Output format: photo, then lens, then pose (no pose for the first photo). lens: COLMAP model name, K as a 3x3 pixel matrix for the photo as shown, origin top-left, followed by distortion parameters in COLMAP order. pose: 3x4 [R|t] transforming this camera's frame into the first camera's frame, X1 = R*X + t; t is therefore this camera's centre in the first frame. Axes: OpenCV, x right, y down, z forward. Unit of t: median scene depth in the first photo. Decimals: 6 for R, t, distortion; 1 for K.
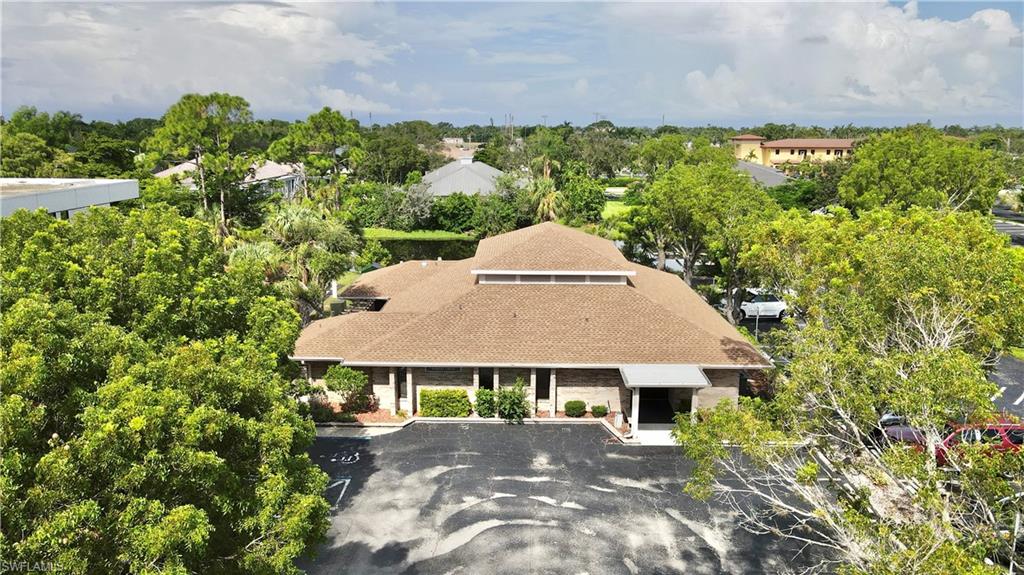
lens RADIAL K [[749.1, 0, 512.0], [0, 749.1, 287.5], [0, 0, 1]] dist [-0.000118, 0.007402]
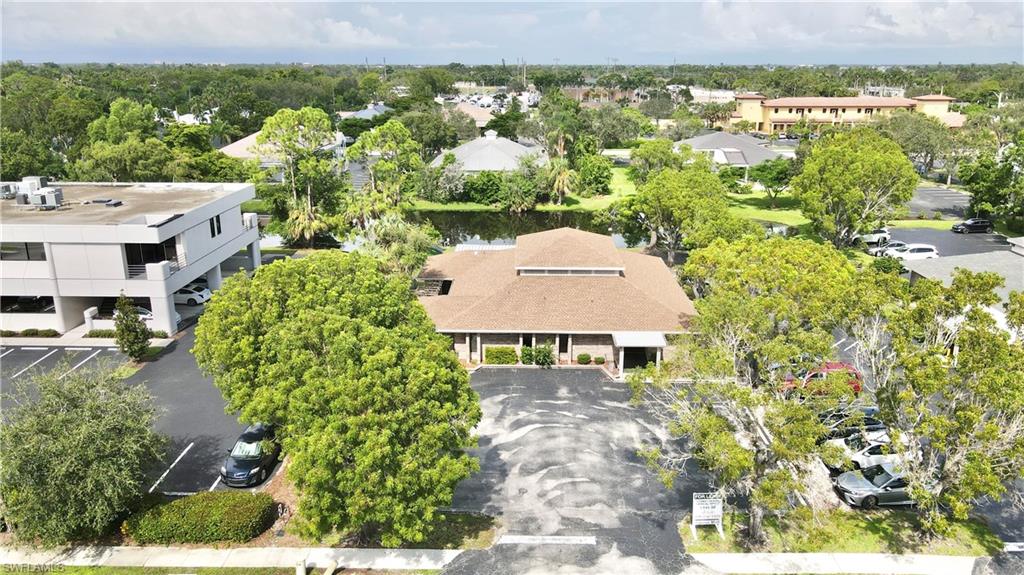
lens RADIAL K [[749.1, 0, 512.0], [0, 749.1, 287.5], [0, 0, 1]] dist [-0.000118, 0.007402]
pose [[0.999895, -0.001092, -0.014447, -0.044108], [0.002282, 0.996580, 0.082607, -0.118472], [0.014307, -0.082631, 0.996478, -0.557163]]
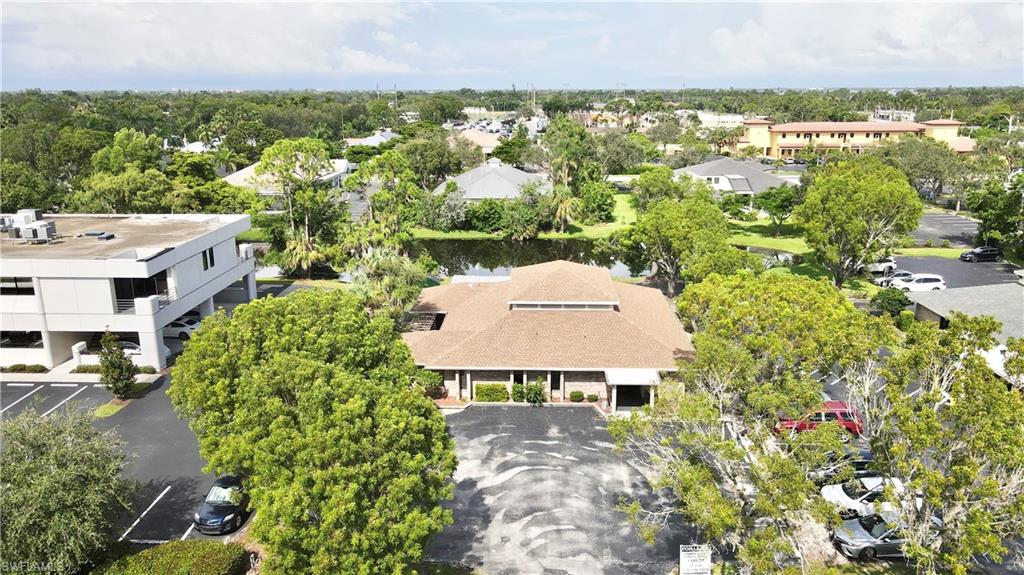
lens RADIAL K [[749.1, 0, 512.0], [0, 749.1, 287.5], [0, 0, 1]] dist [-0.000118, 0.007402]
pose [[0.999547, -0.002589, -0.029980, -0.001114], [0.004149, 0.998634, 0.052087, -0.142145], [0.029805, -0.052188, 0.998192, -0.524062]]
